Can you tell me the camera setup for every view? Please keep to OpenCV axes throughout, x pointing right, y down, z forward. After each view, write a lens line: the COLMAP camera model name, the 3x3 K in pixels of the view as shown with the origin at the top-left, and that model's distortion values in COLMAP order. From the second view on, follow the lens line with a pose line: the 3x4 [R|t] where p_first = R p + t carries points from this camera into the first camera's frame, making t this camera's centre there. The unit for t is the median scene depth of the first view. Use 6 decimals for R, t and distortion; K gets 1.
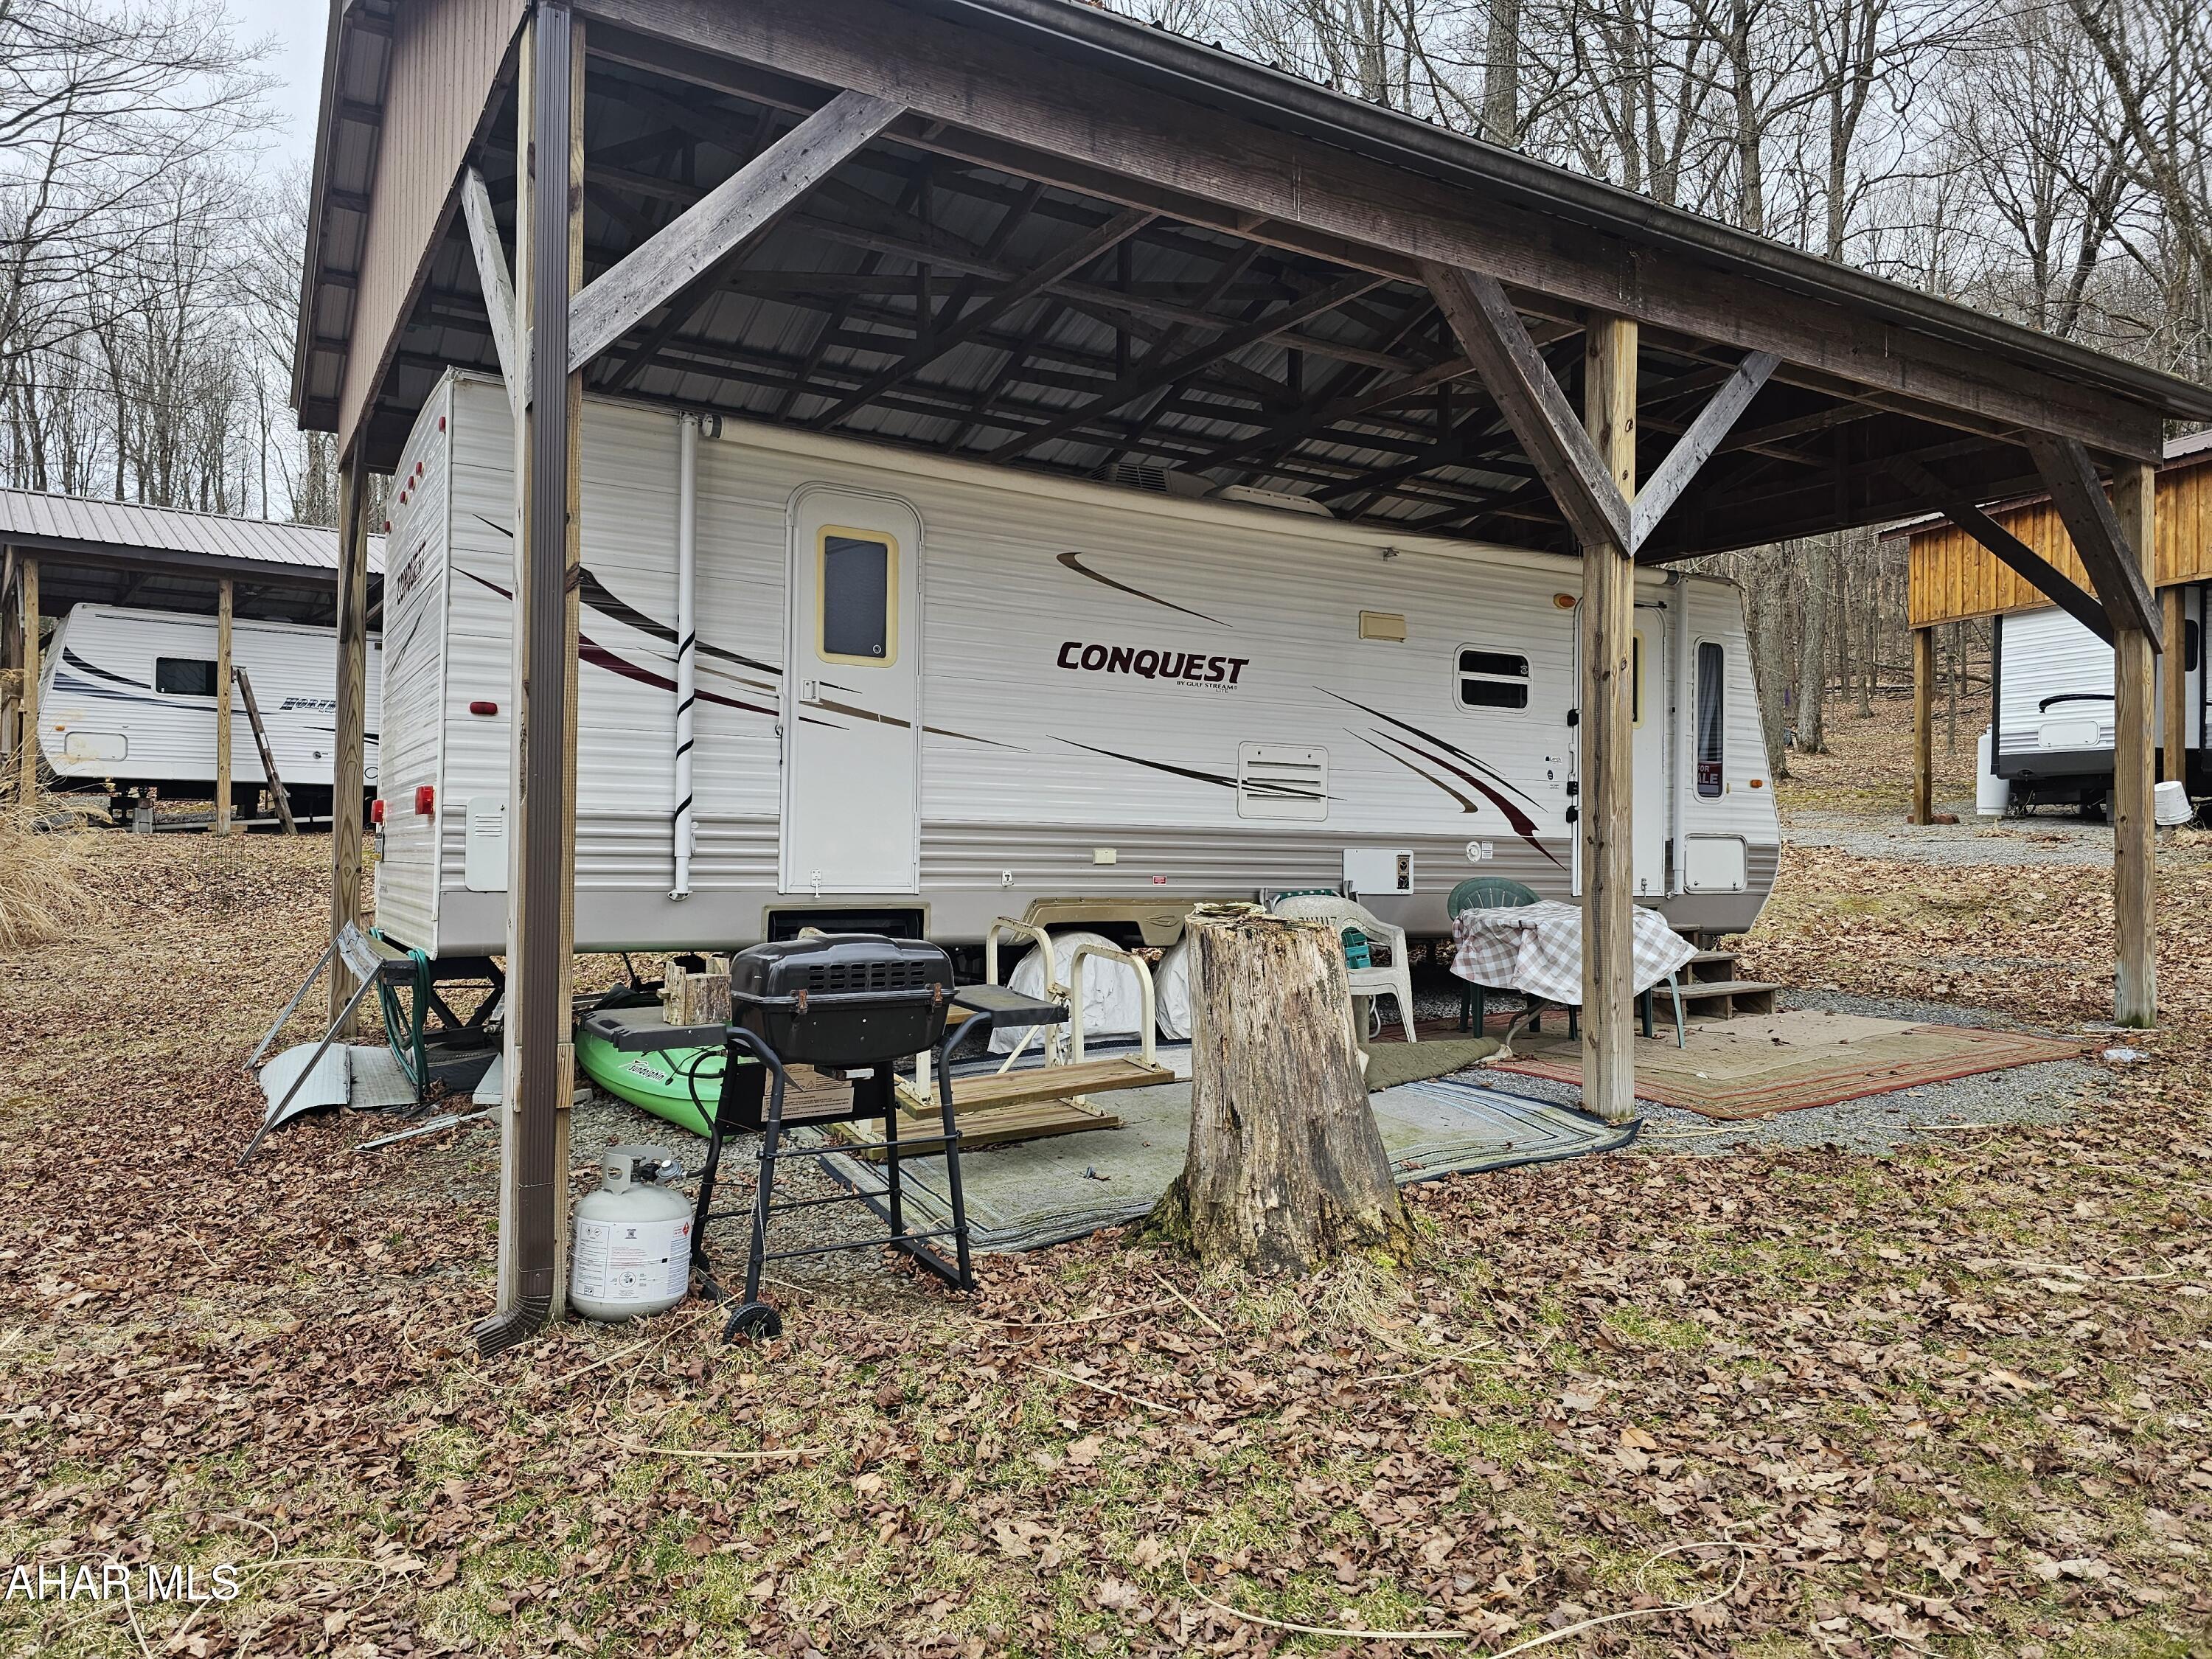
lens RADIAL K [[1474.7, 0, 1047.0], [0, 1474.7, 842.8], [0, 0, 1]] dist [0.024670, -0.006140]
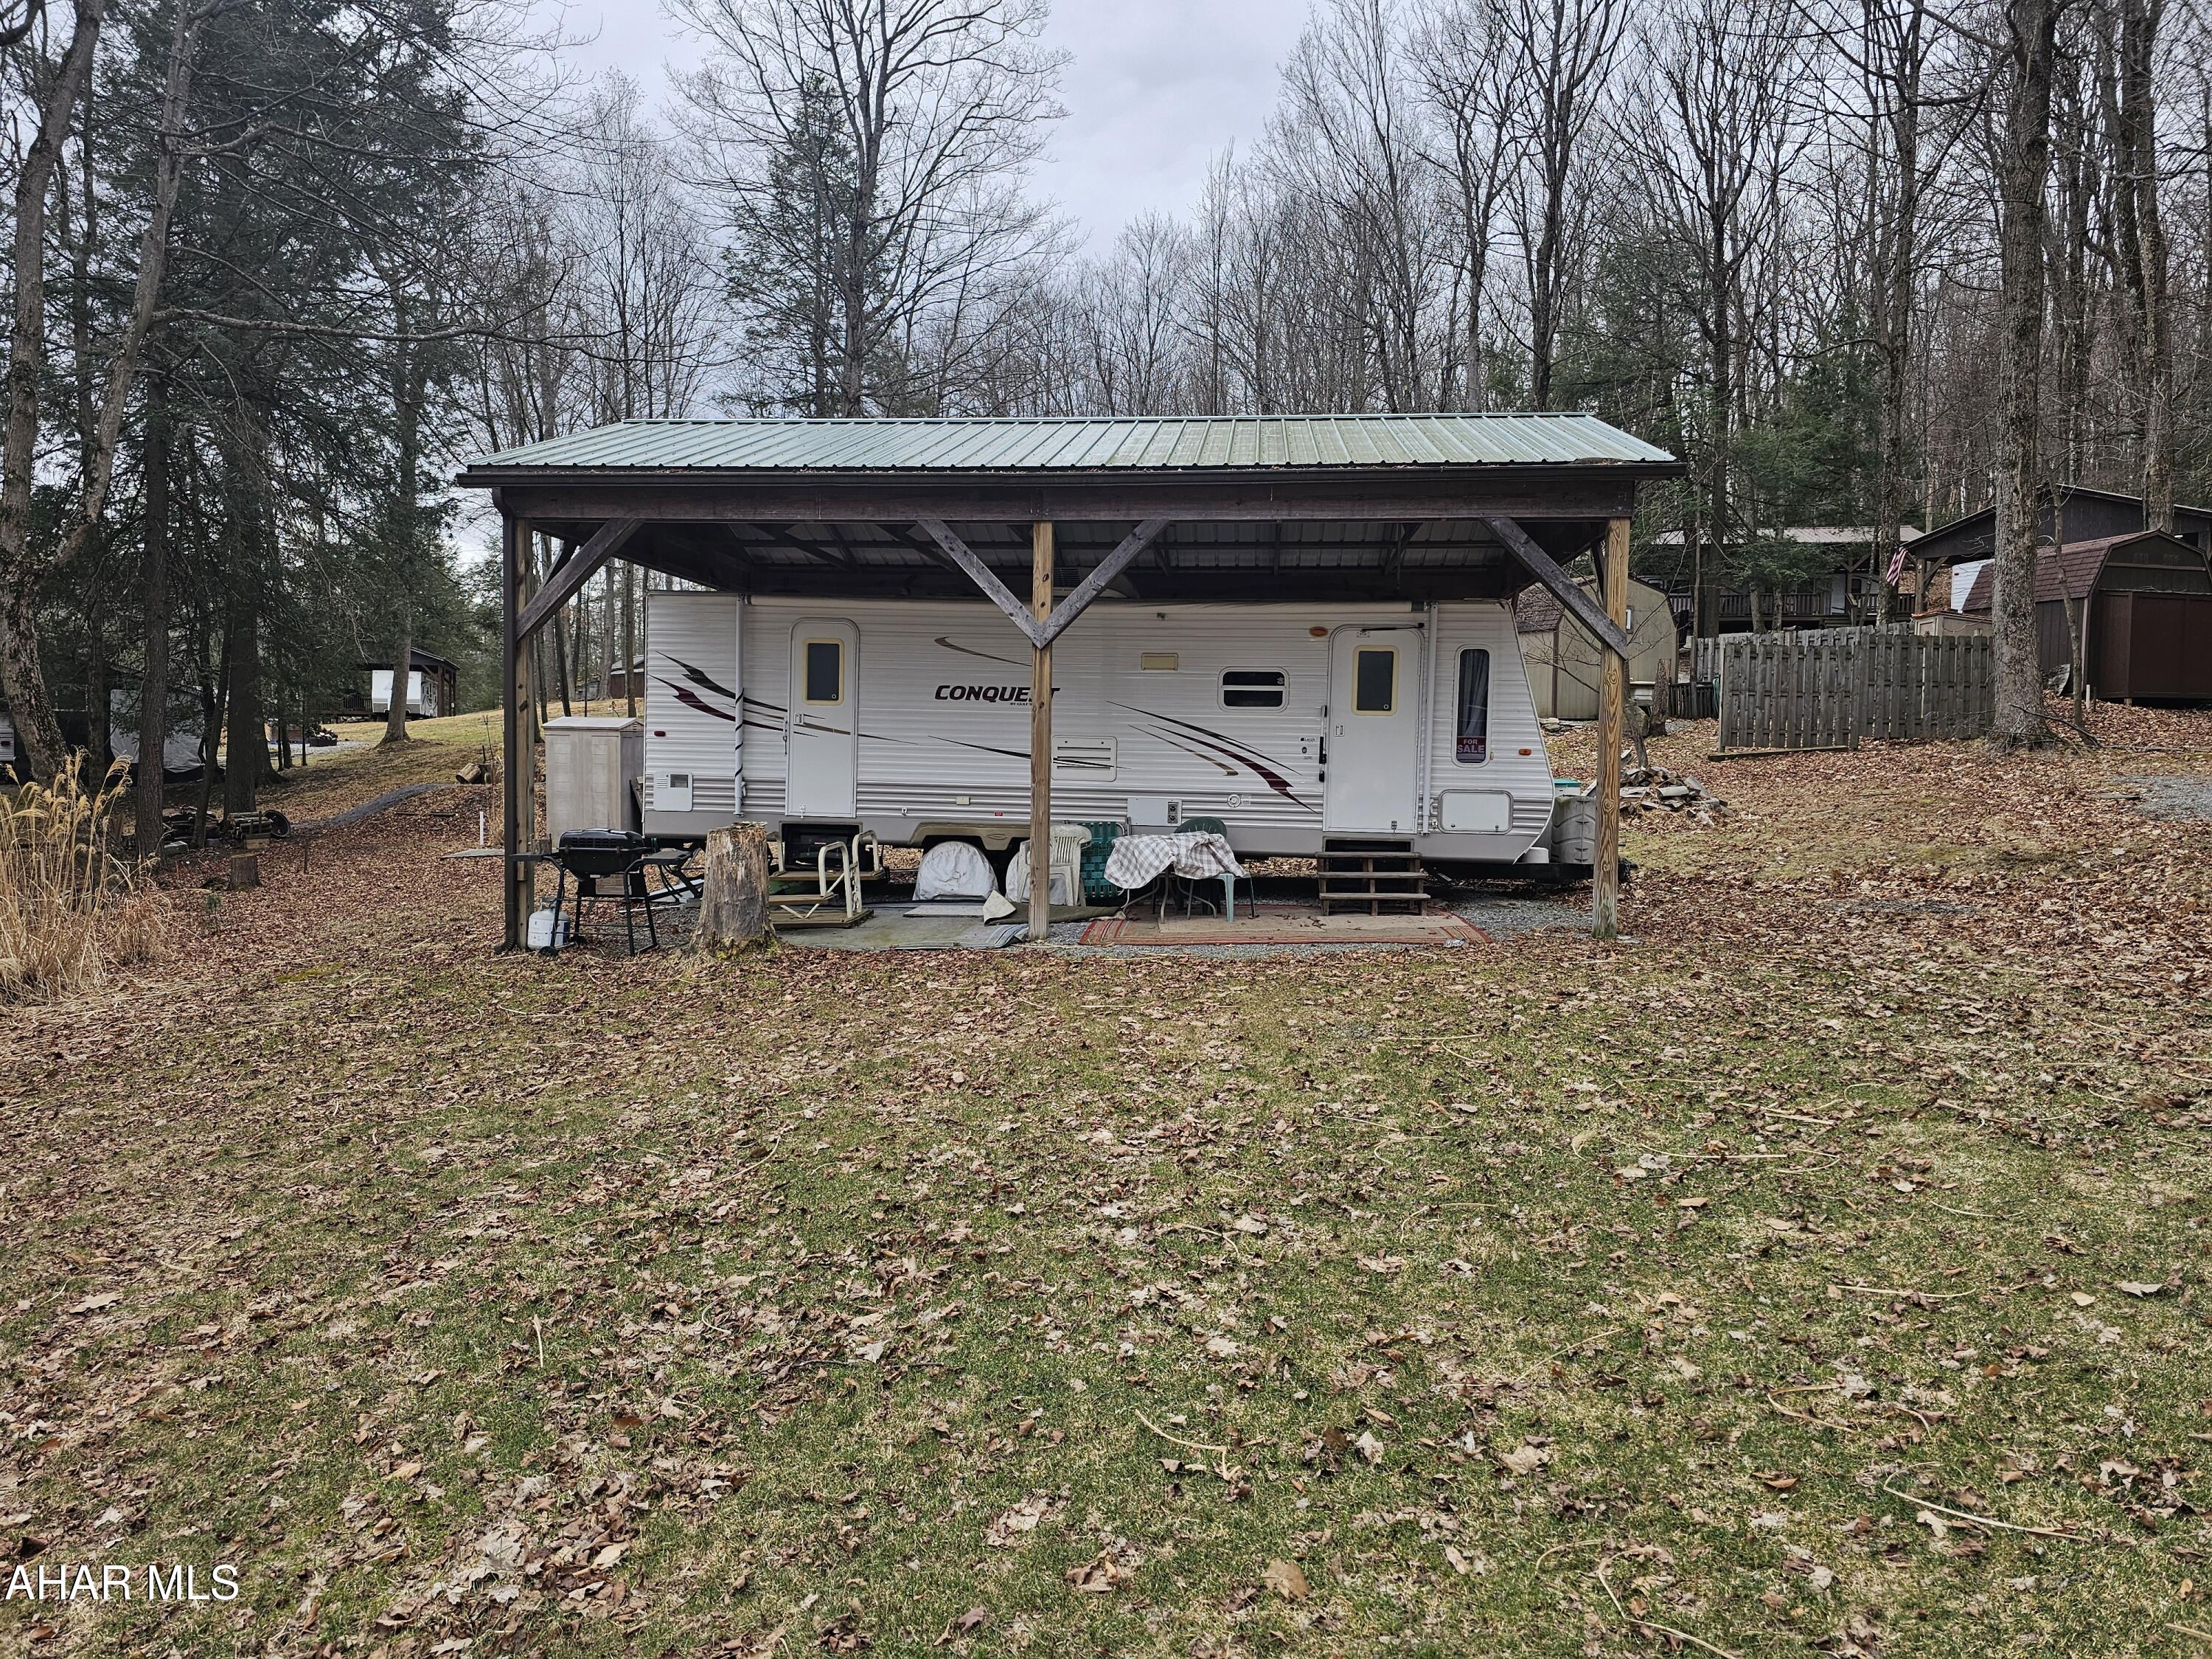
lens RADIAL K [[1474.7, 0, 1103.5], [0, 1474.7, 834.7], [0, 0, 1]] dist [0.024670, -0.006140]
pose [[0.817872, 0.026804, -0.574776, 1.205511], [-0.007169, 0.999312, 0.036402, -0.015553], [0.575356, -0.025652, 0.817501, -0.398310]]
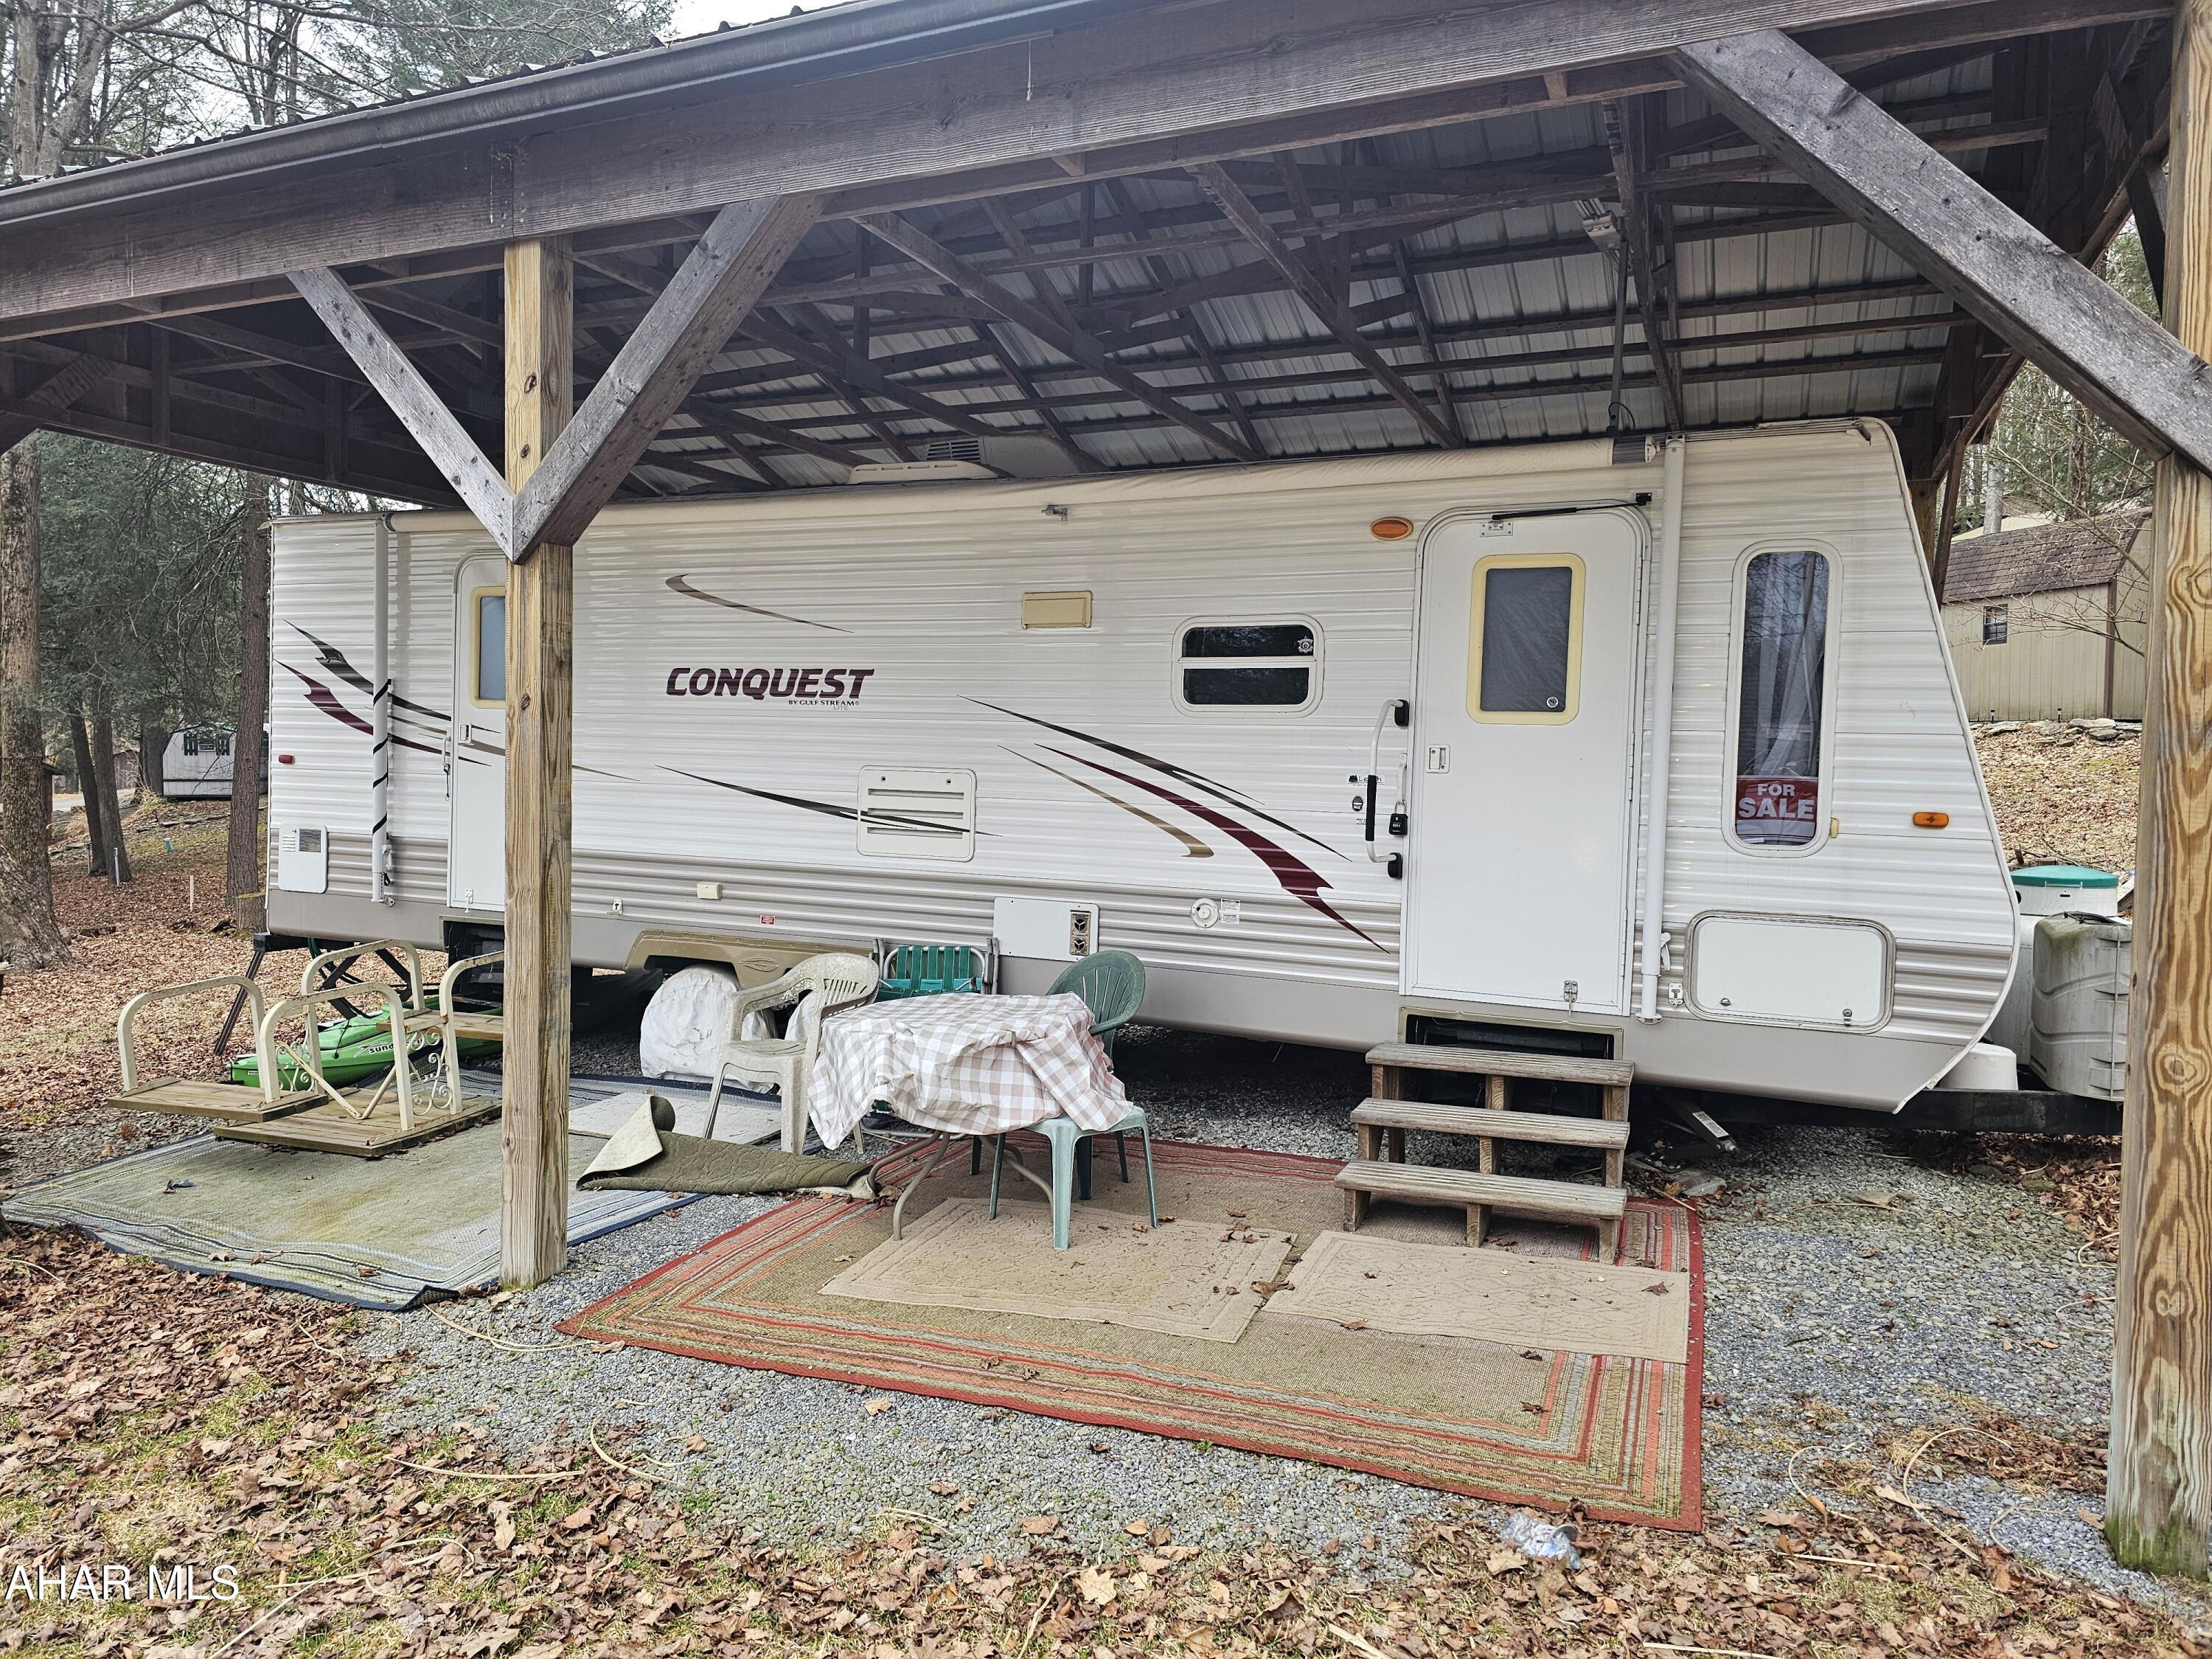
lens RADIAL K [[1474.7, 0, 1092.5], [0, 1474.7, 810.7], [0, 0, 1]] dist [0.024670, -0.006140]
pose [[0.601137, 0.026878, -0.798694, 0.915564], [-0.014786, 0.999637, 0.022512, -0.065082], [0.799009, -0.001723, 0.601316, 0.603442]]
